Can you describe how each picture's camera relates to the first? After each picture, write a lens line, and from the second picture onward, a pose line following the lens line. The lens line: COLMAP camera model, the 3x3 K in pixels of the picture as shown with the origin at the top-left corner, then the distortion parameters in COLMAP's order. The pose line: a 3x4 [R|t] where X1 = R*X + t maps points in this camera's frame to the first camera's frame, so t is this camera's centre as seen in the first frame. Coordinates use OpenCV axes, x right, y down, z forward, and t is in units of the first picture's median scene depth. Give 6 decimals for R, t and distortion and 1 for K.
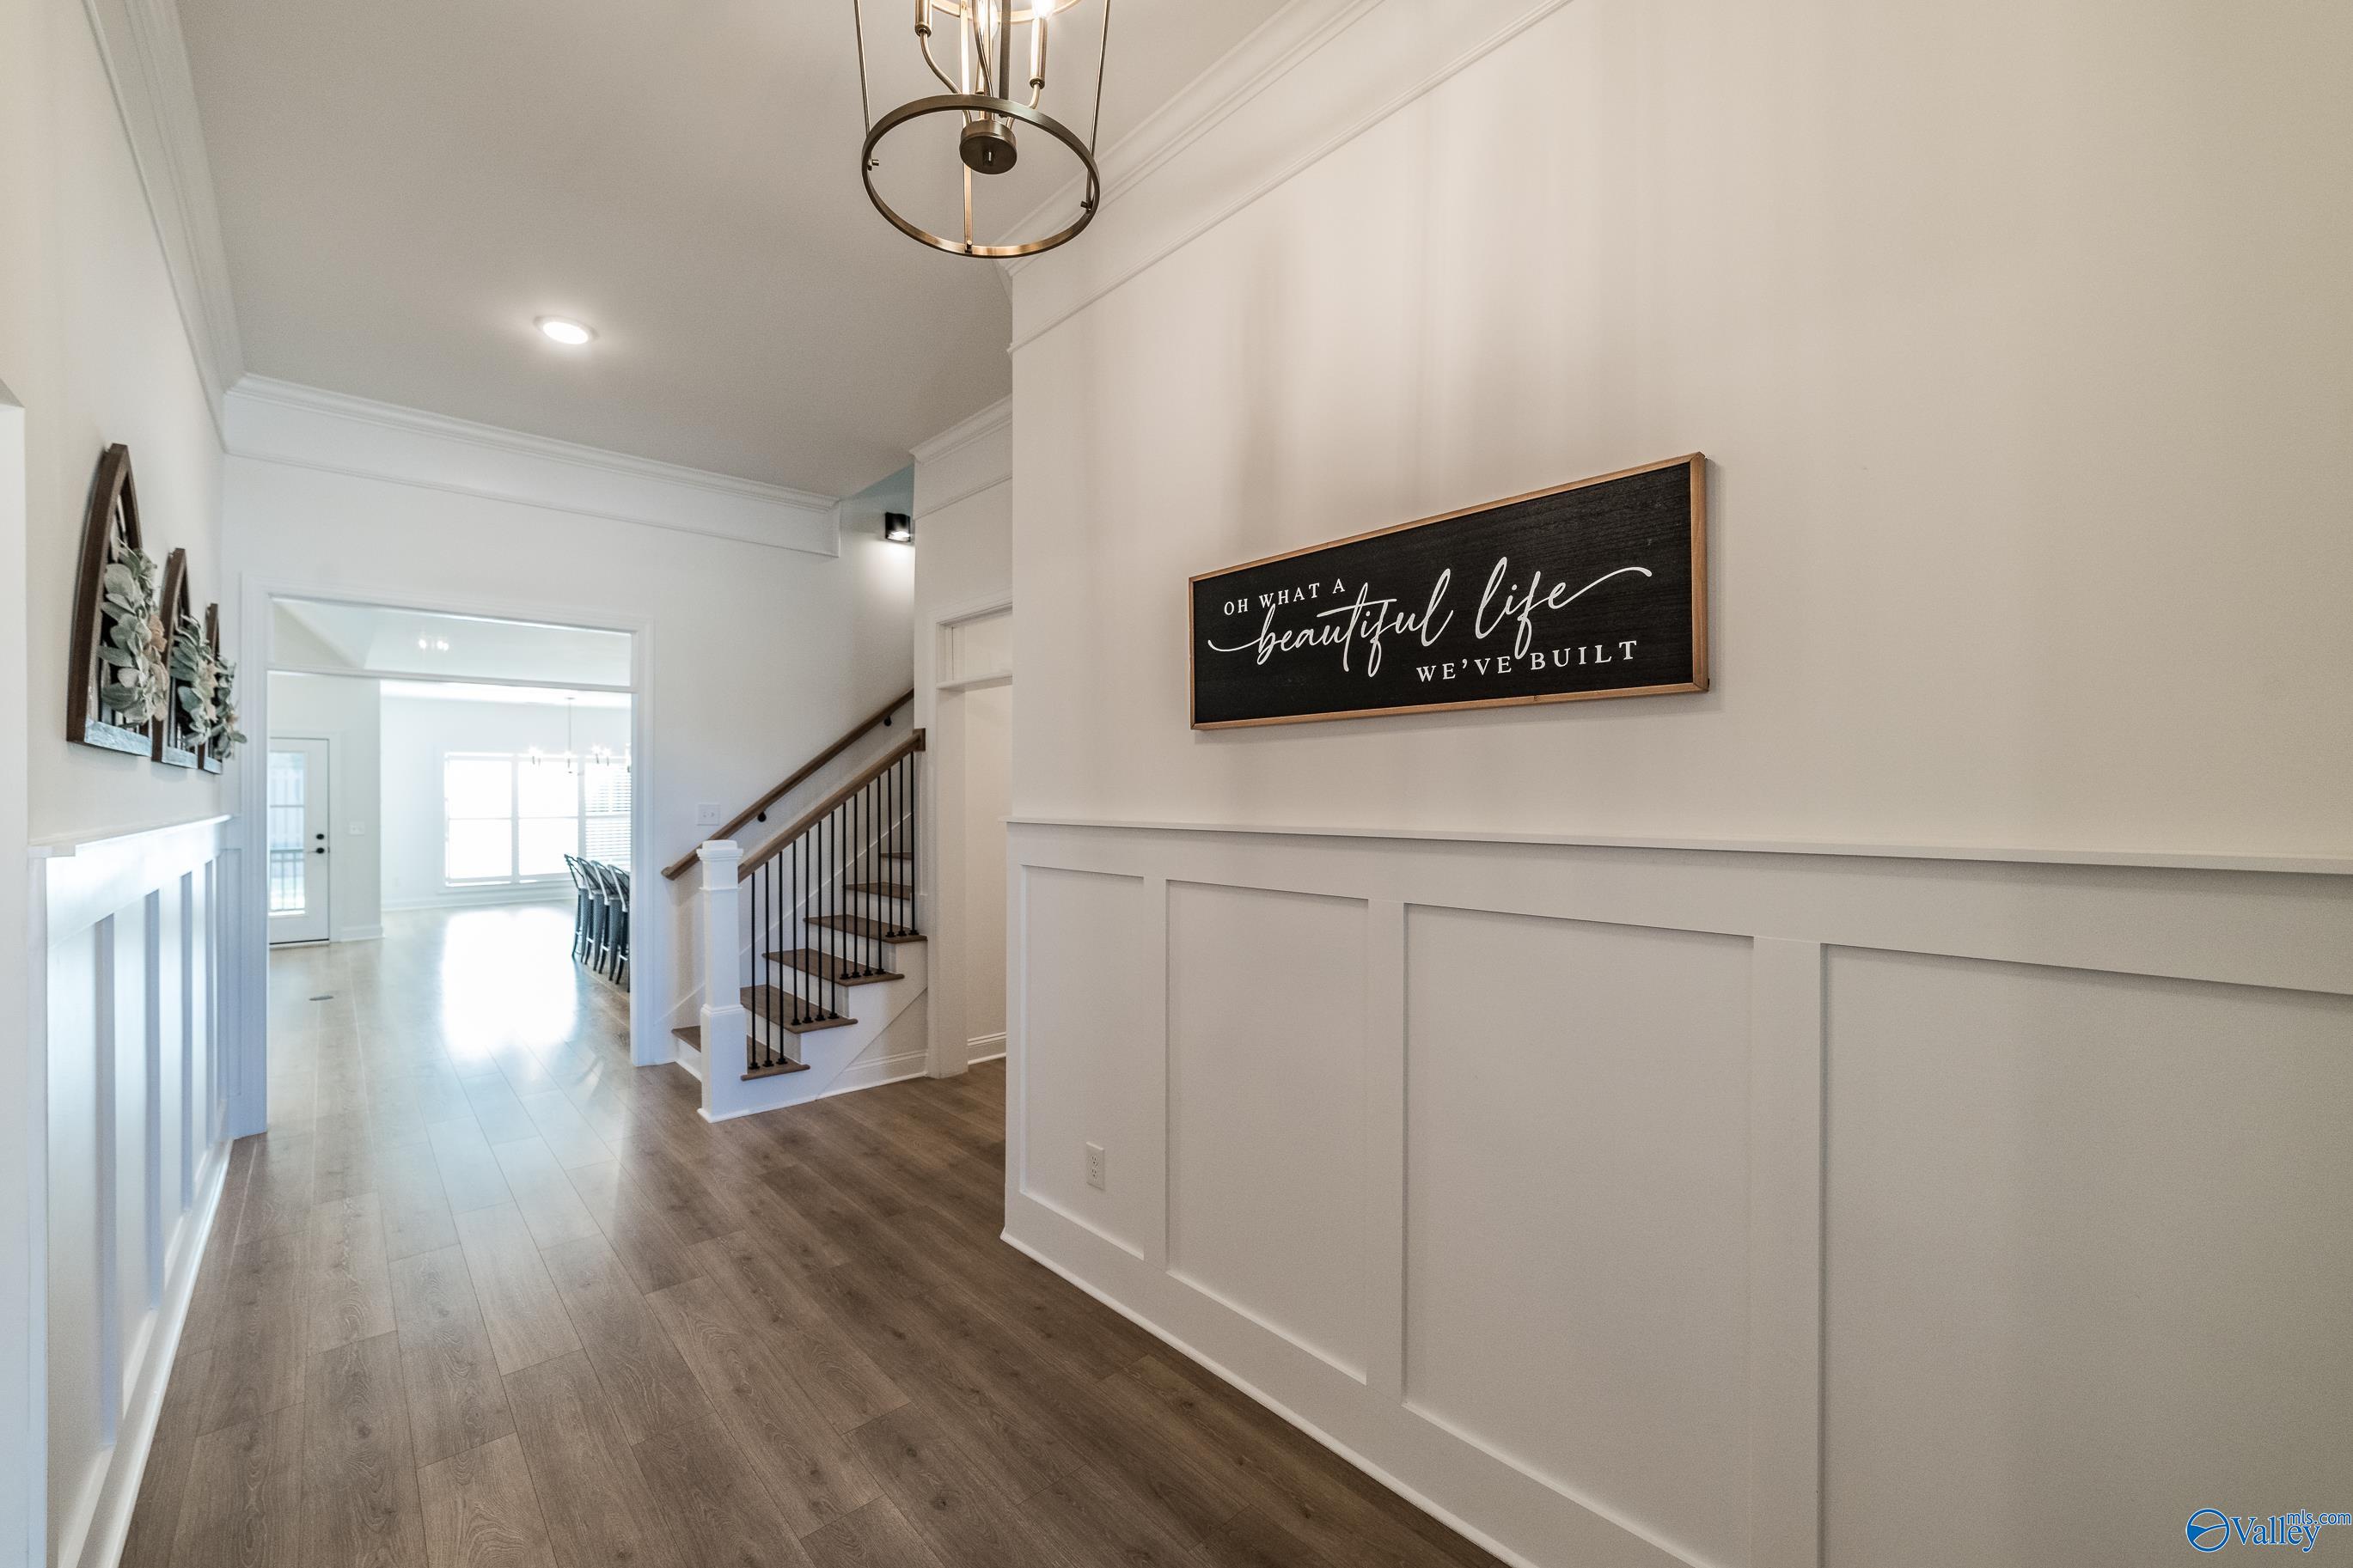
lens RADIAL K [[917.4, 0, 1120.0], [0, 917.4, 790.1], [0, 0, 1]] dist [-0.014815, 0.003899]
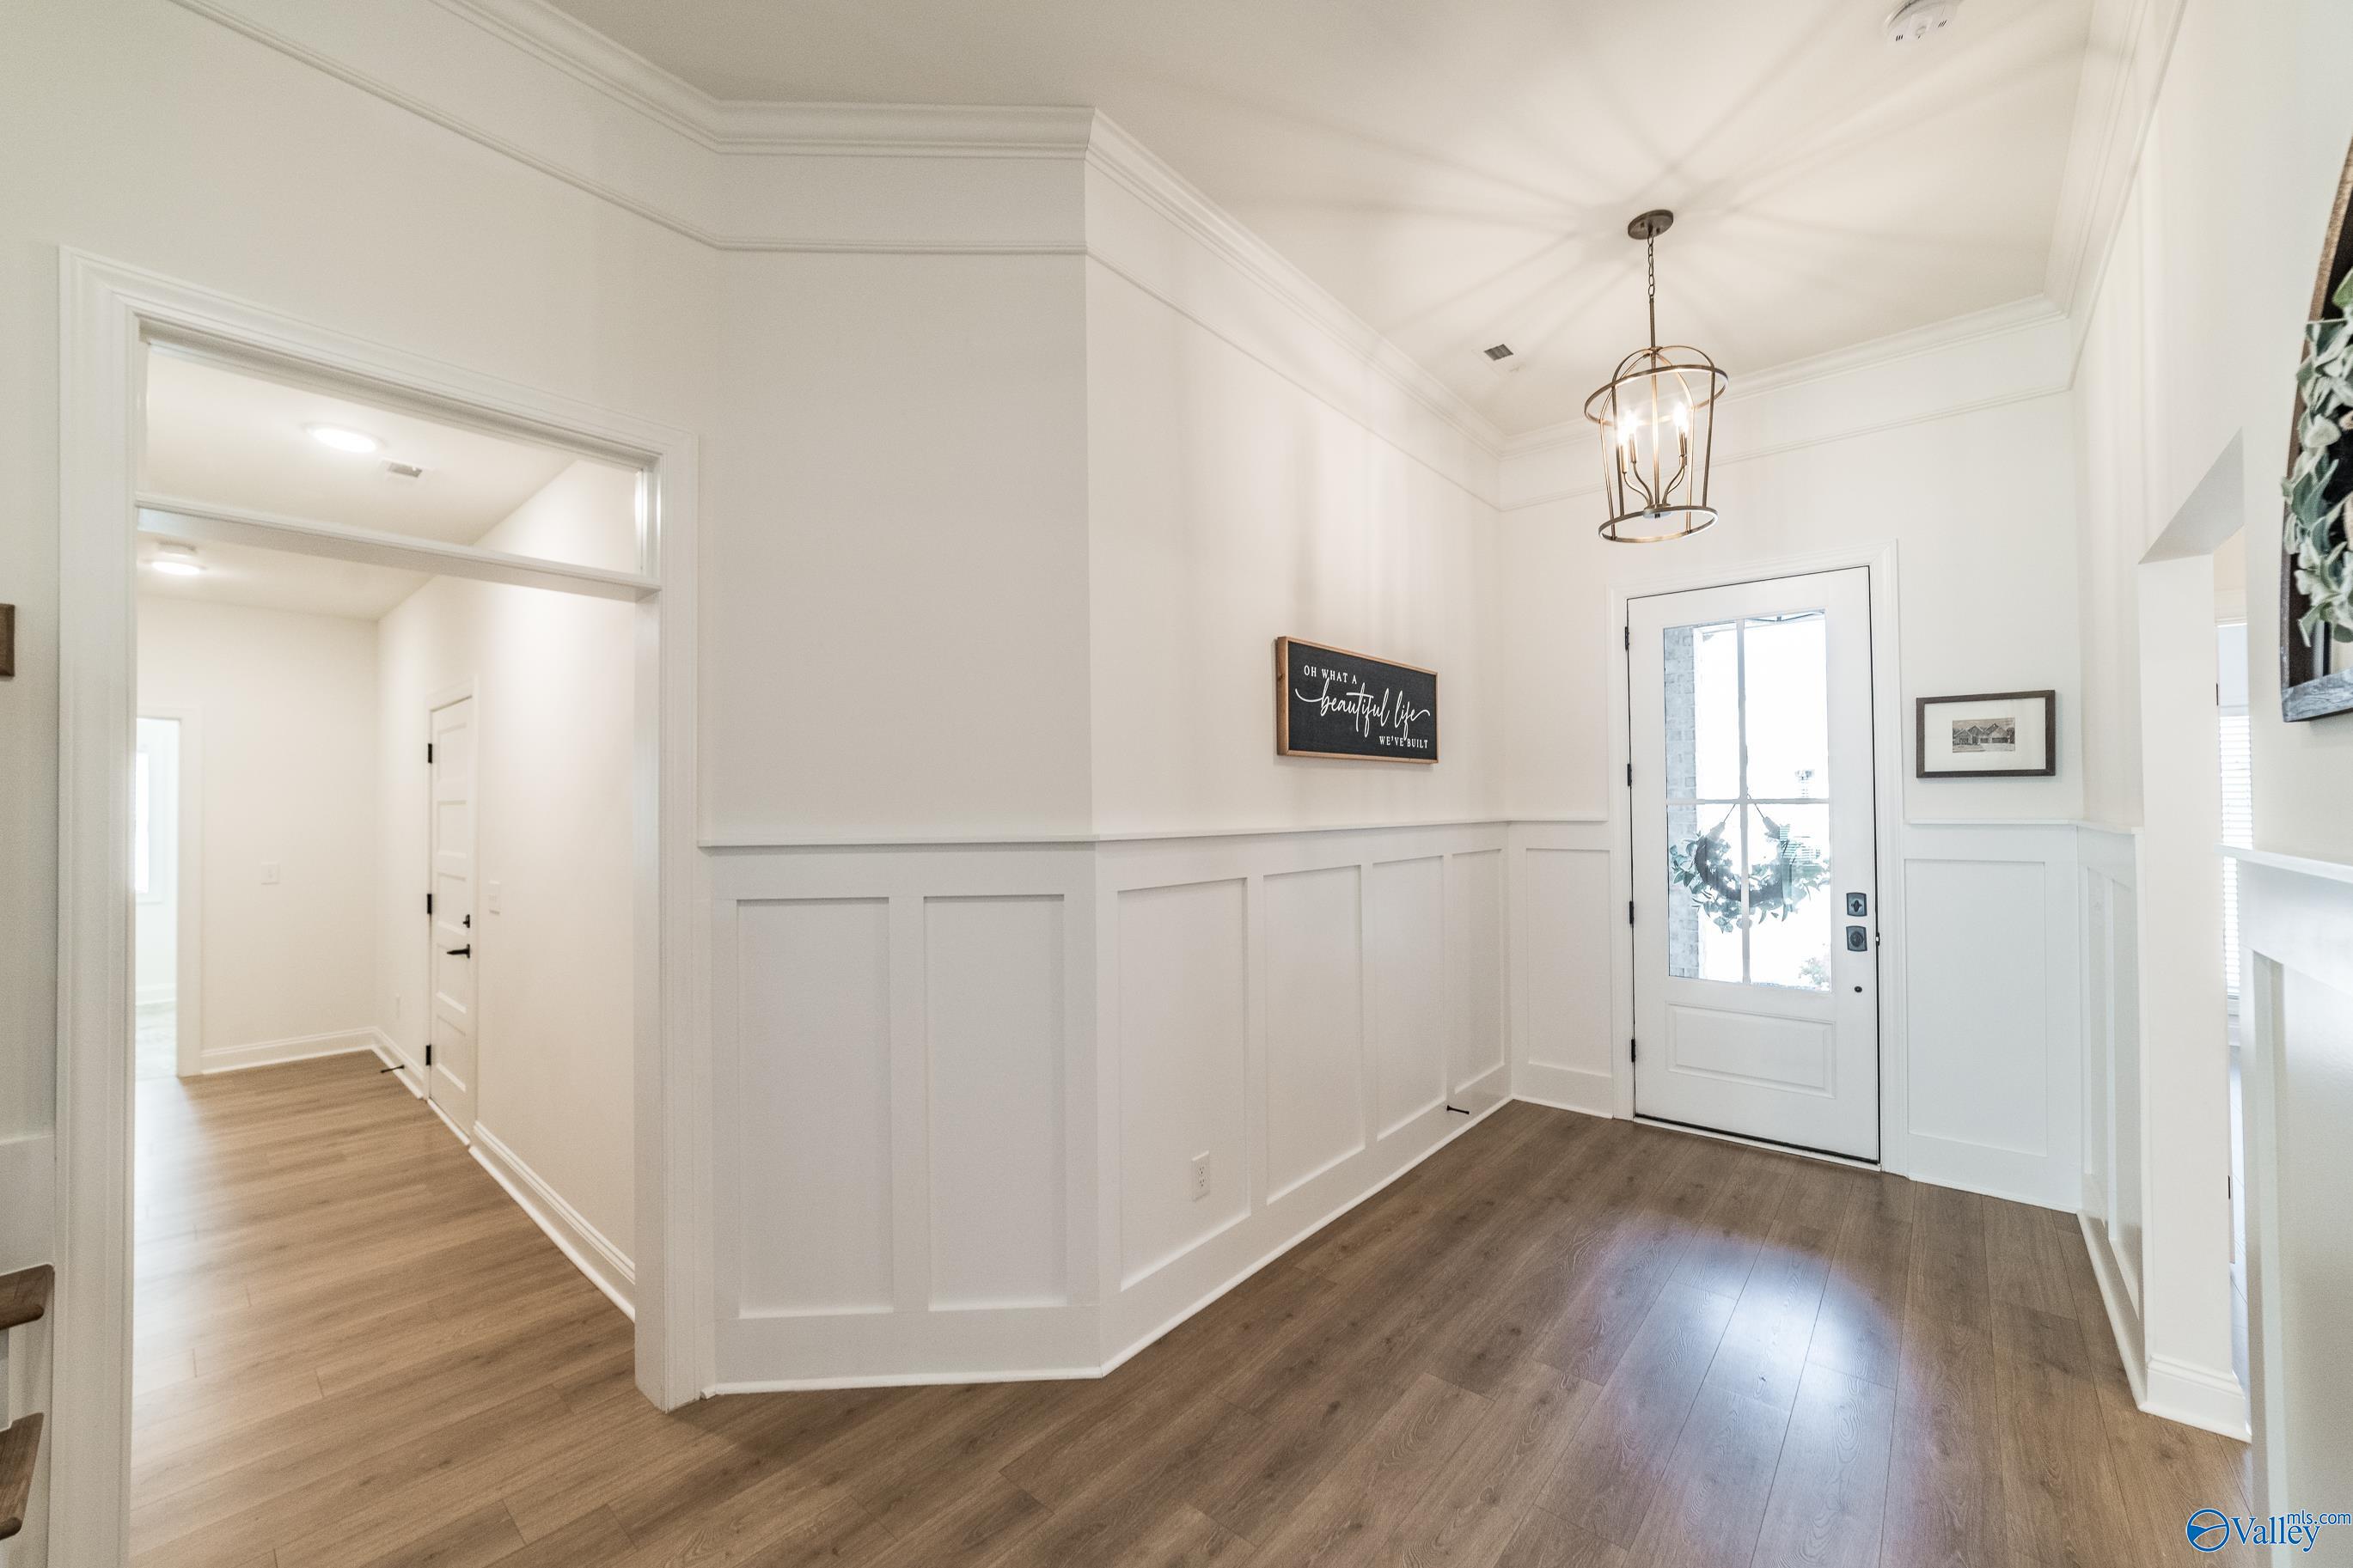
lens RADIAL K [[906.6, 0, 1169.2], [0, 906.6, 795.0], [0, 0, 1]] dist [-0.014235, 0.005085]
pose [[-0.136779, 0.014456, 0.990496, -1.043106], [0.000645, 0.999895, -0.014504, 0.008228], [-0.990601, -0.001344, -0.136774, 1.209524]]
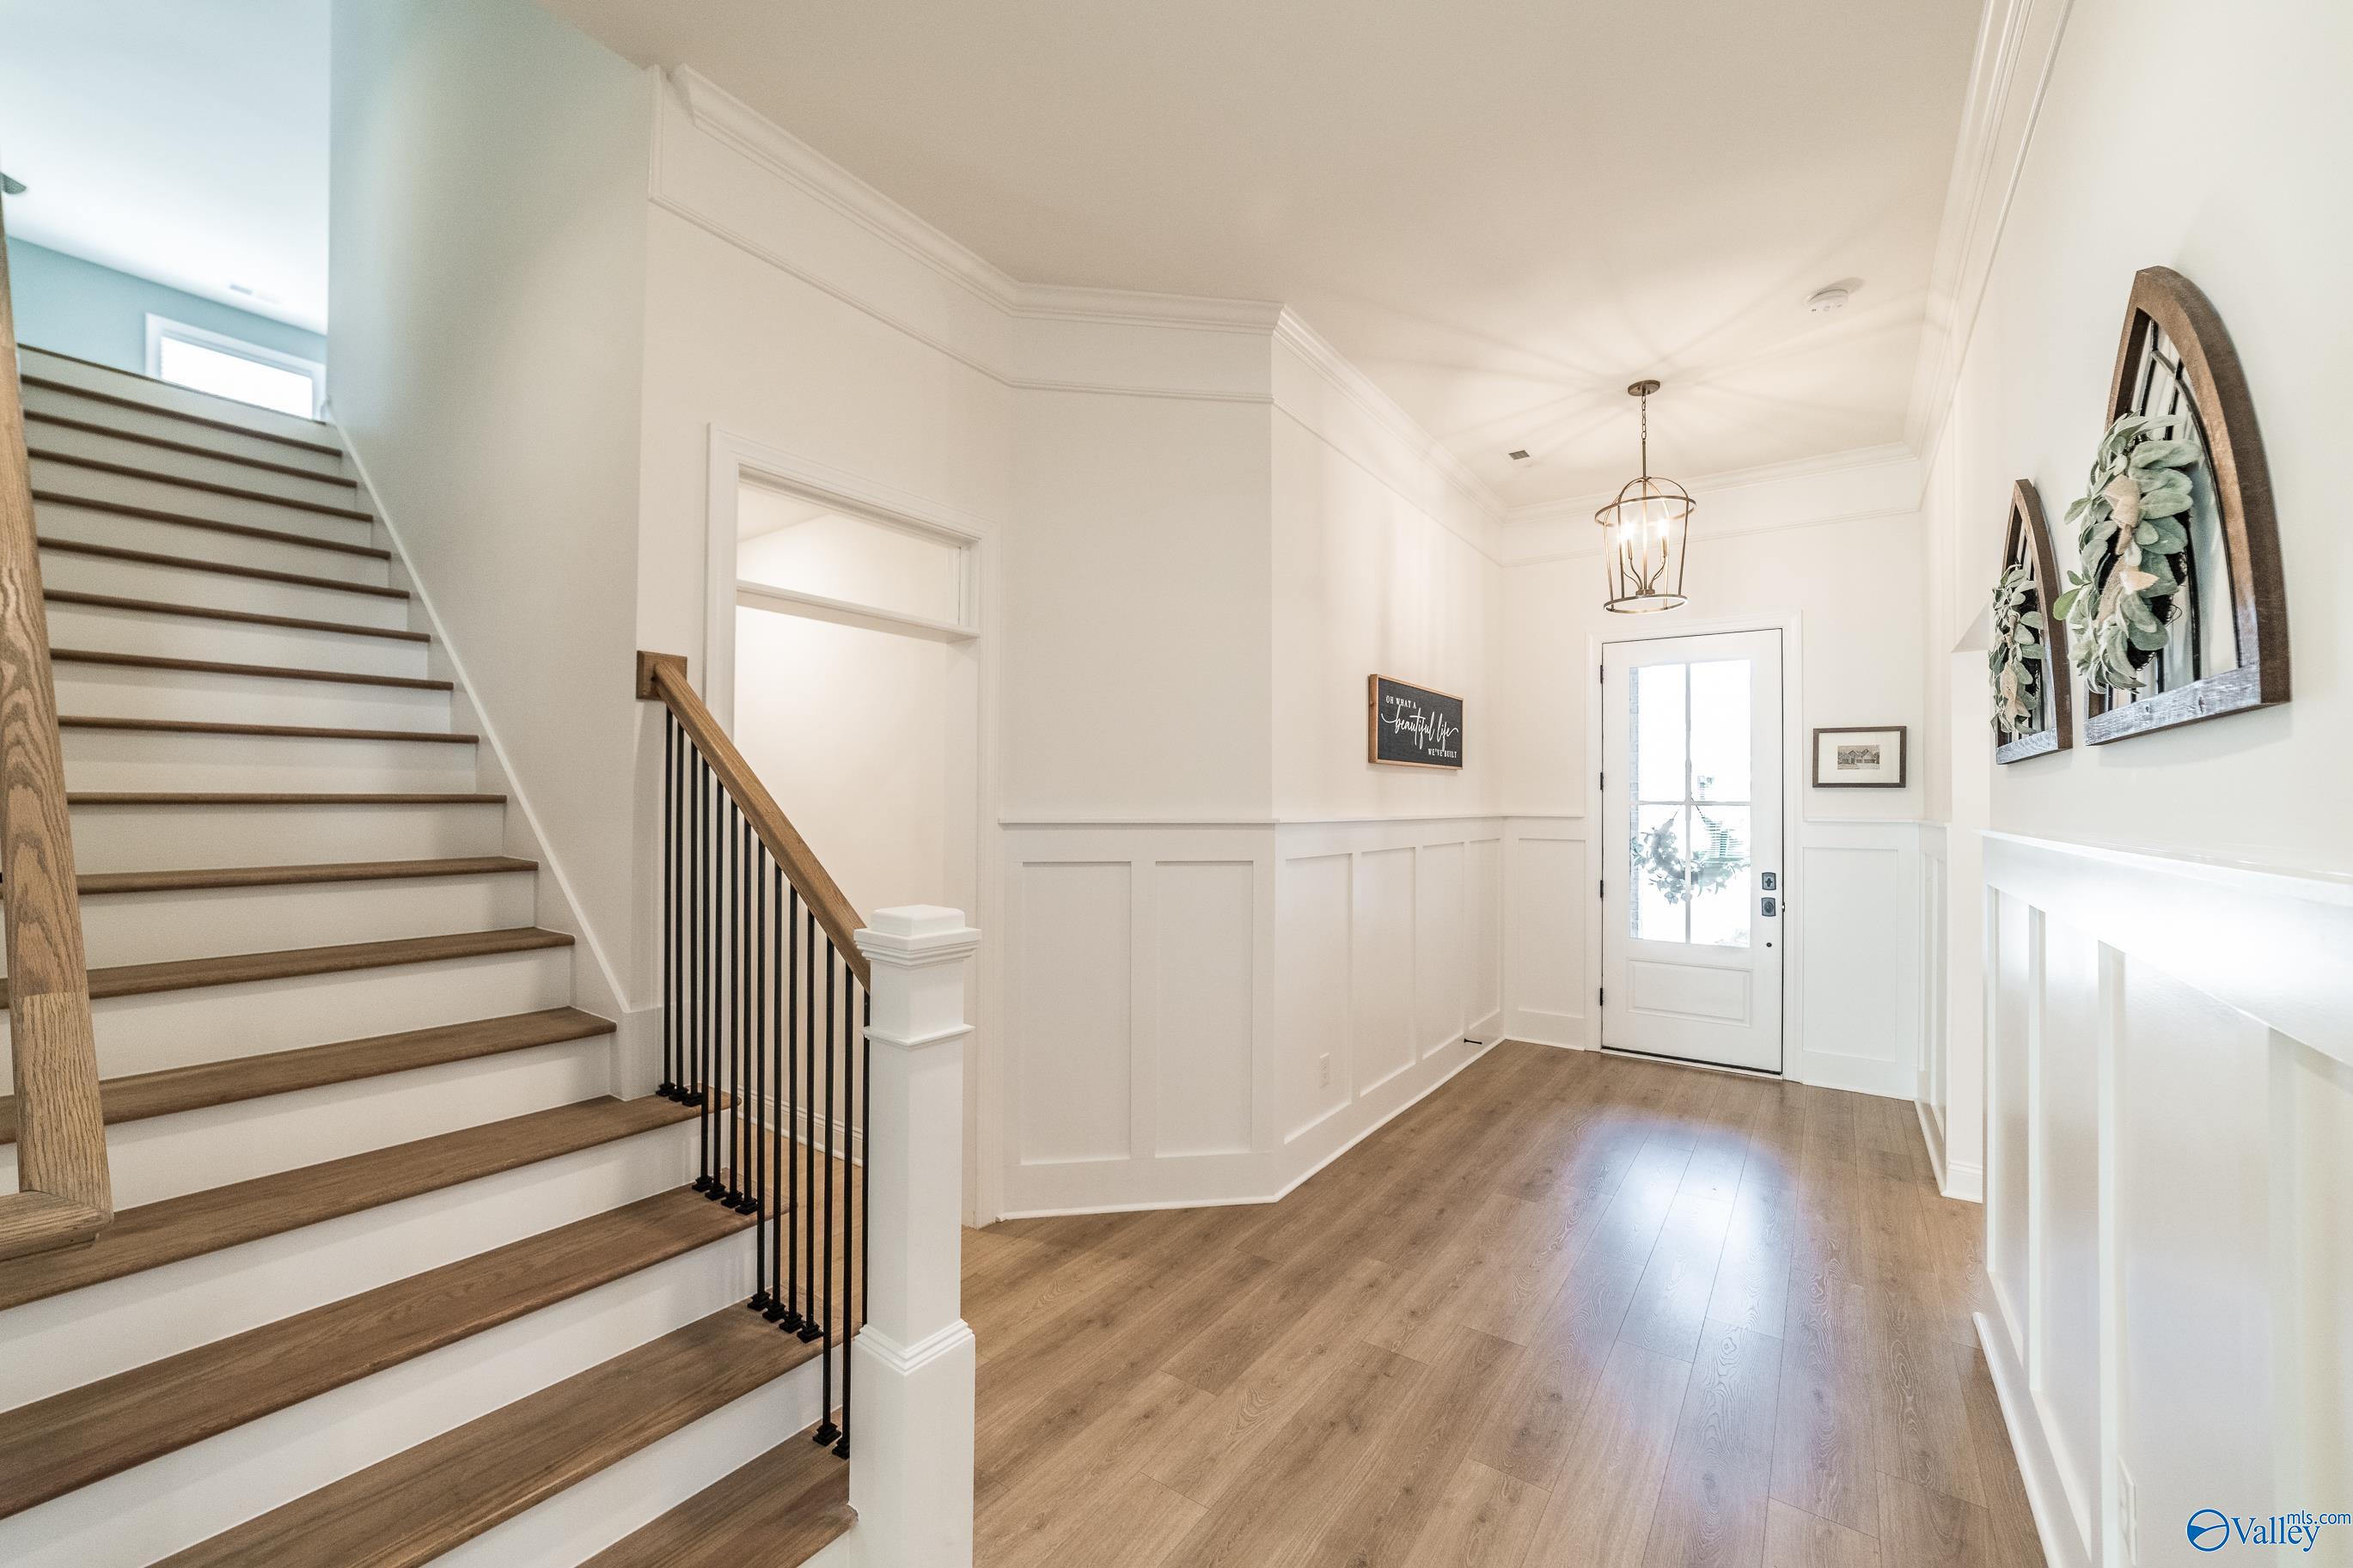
lens RADIAL K [[917.4, 0, 1181.3], [0, 917.4, 791.8], [0, 0, 1]] dist [-0.014815, 0.003899]
pose [[-0.231433, 0.010410, 0.972795, -1.359182], [-0.014342, 0.999798, -0.014111, 0.016999], [-0.972745, -0.017217, -0.231237, 1.582985]]
